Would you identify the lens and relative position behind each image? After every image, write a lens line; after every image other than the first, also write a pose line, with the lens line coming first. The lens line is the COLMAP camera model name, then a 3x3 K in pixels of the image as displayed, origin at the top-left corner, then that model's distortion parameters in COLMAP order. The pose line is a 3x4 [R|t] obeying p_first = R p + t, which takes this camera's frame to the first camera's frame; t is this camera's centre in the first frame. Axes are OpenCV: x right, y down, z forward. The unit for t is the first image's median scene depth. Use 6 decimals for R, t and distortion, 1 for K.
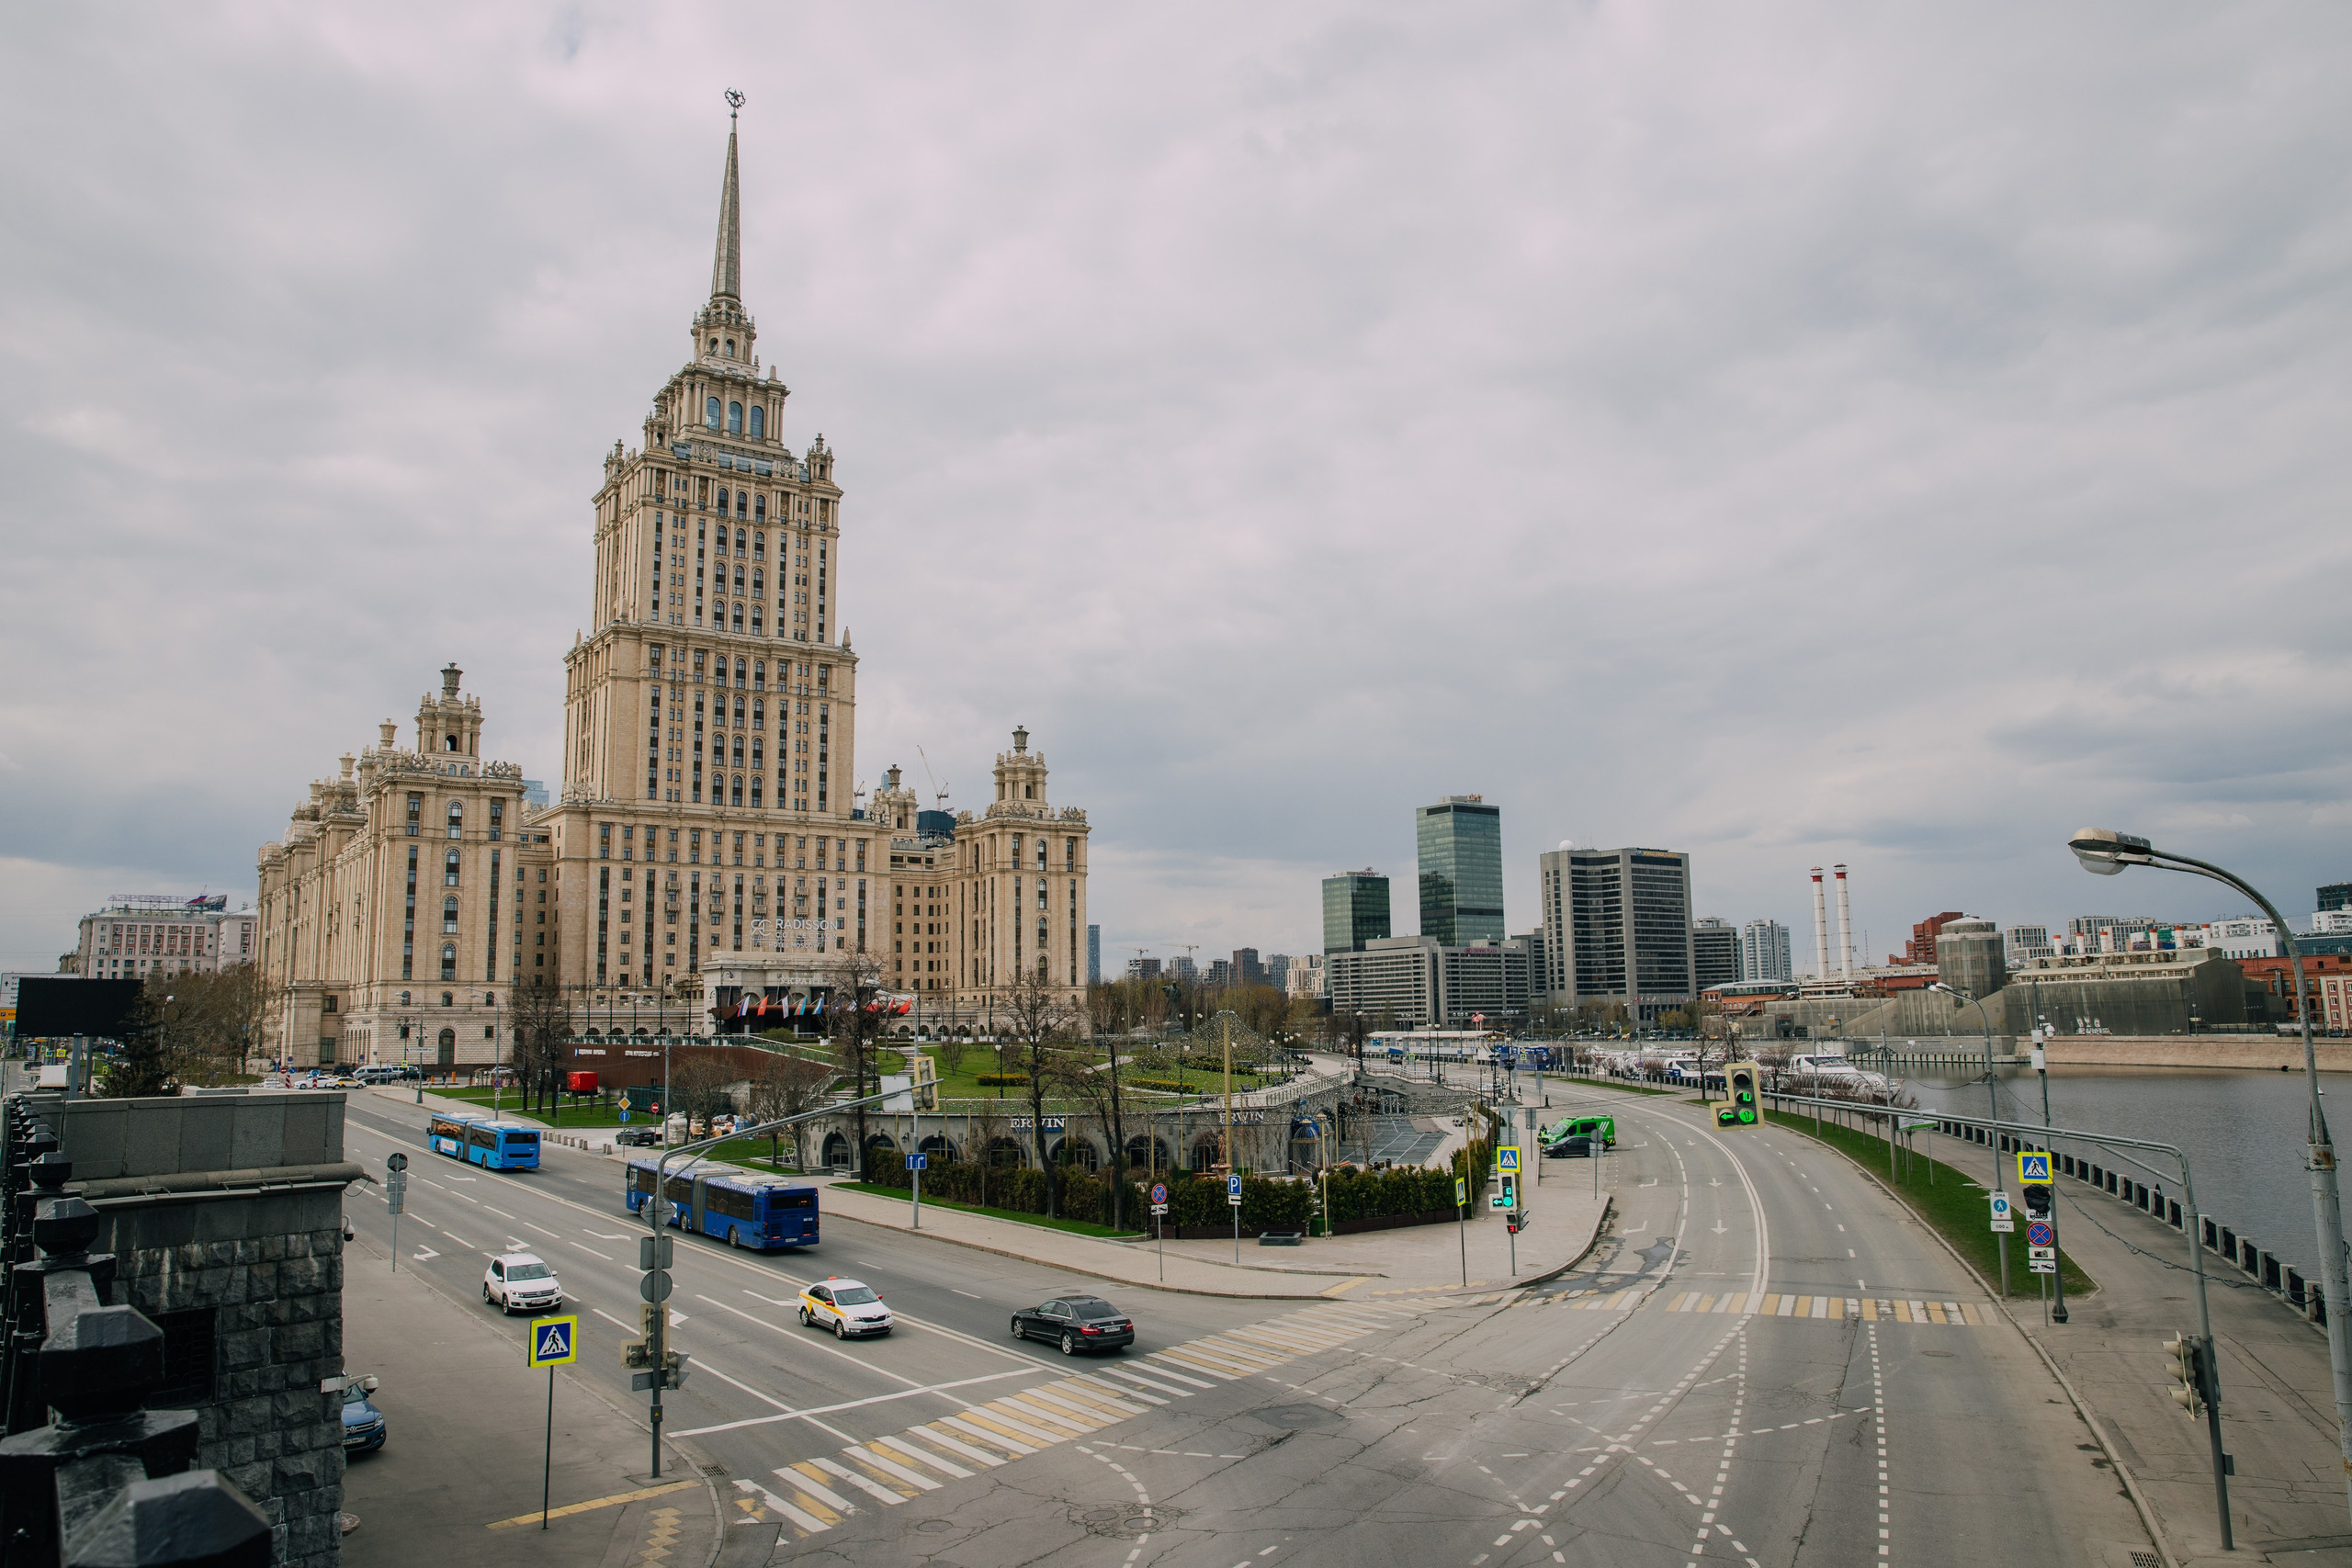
lens RADIAL K [[1600.2, 0, 1176.0], [0, 1600.2, 784.0], [0, 0, 1]] dist [-0.000342, 0.000729]
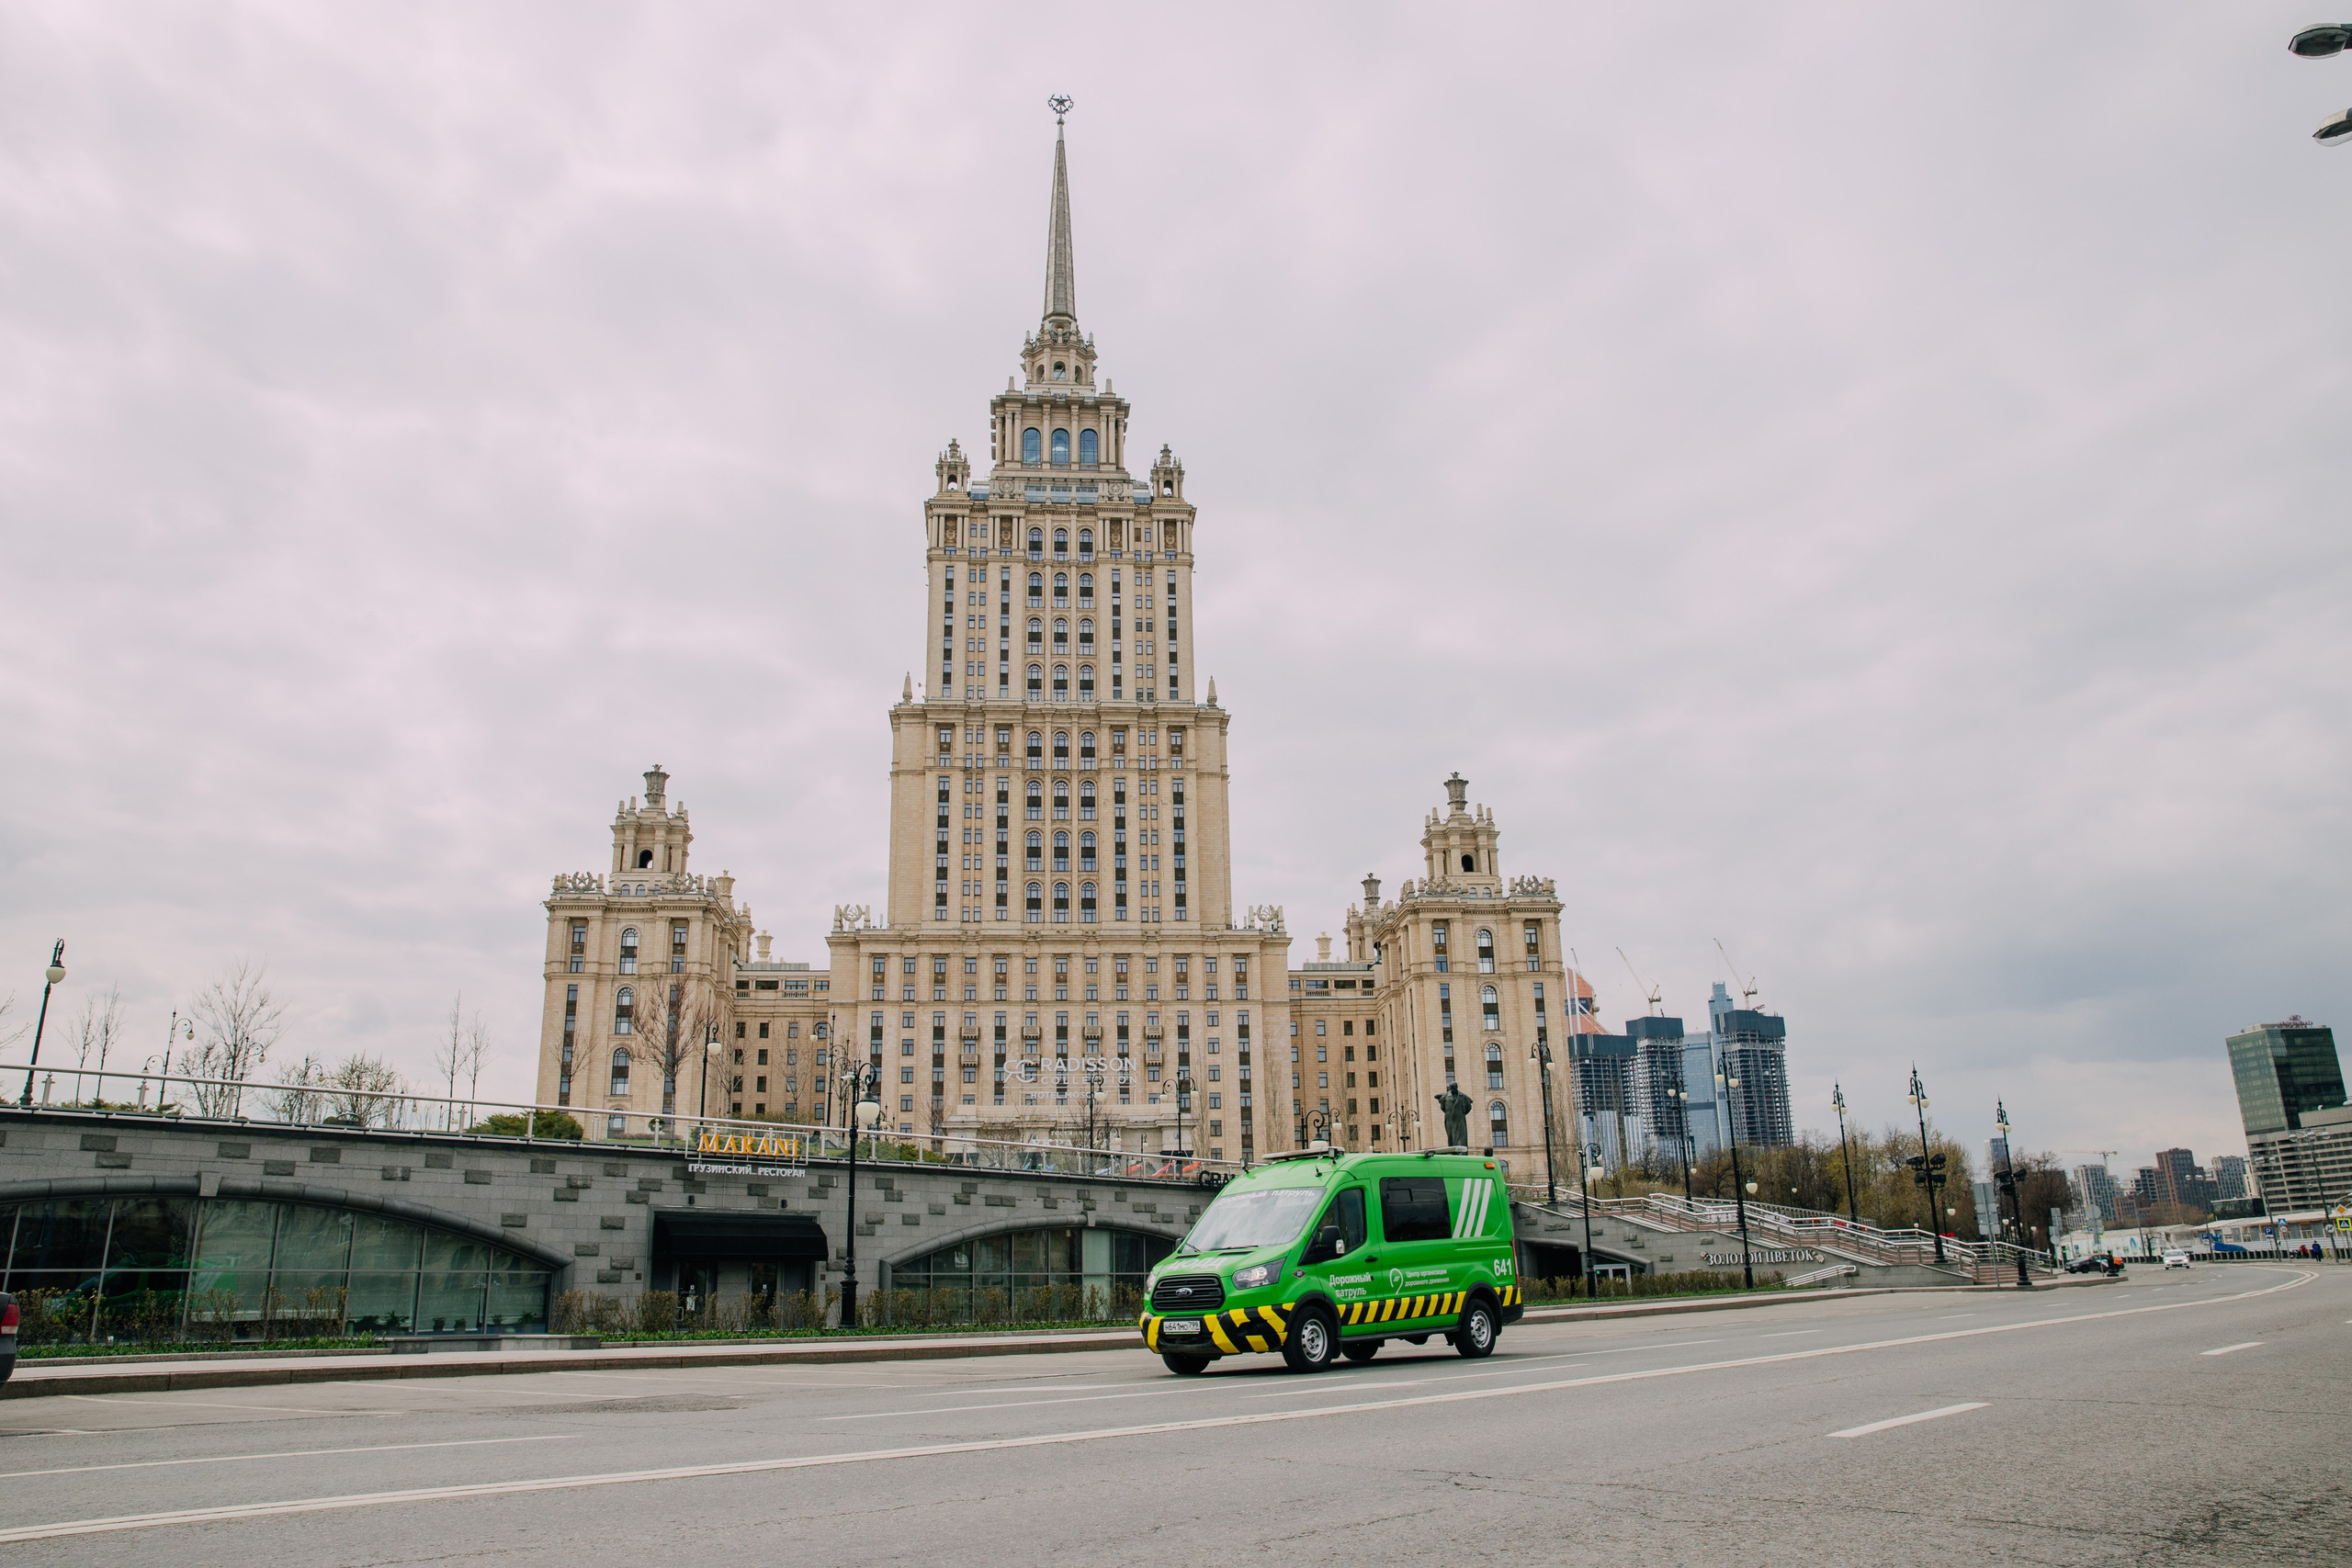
lens RADIAL K [[1664.8, 0, 1176.0], [0, 1664.8, 784.0], [0, 0, 1]] dist [-0.060092, 0.001407]
pose [[0.869504, -0.155684, -0.468750, 0.142624], [0.089317, 0.982940, -0.160783, 0.077813], [0.485784, 0.097934, 0.868575, 0.336184]]
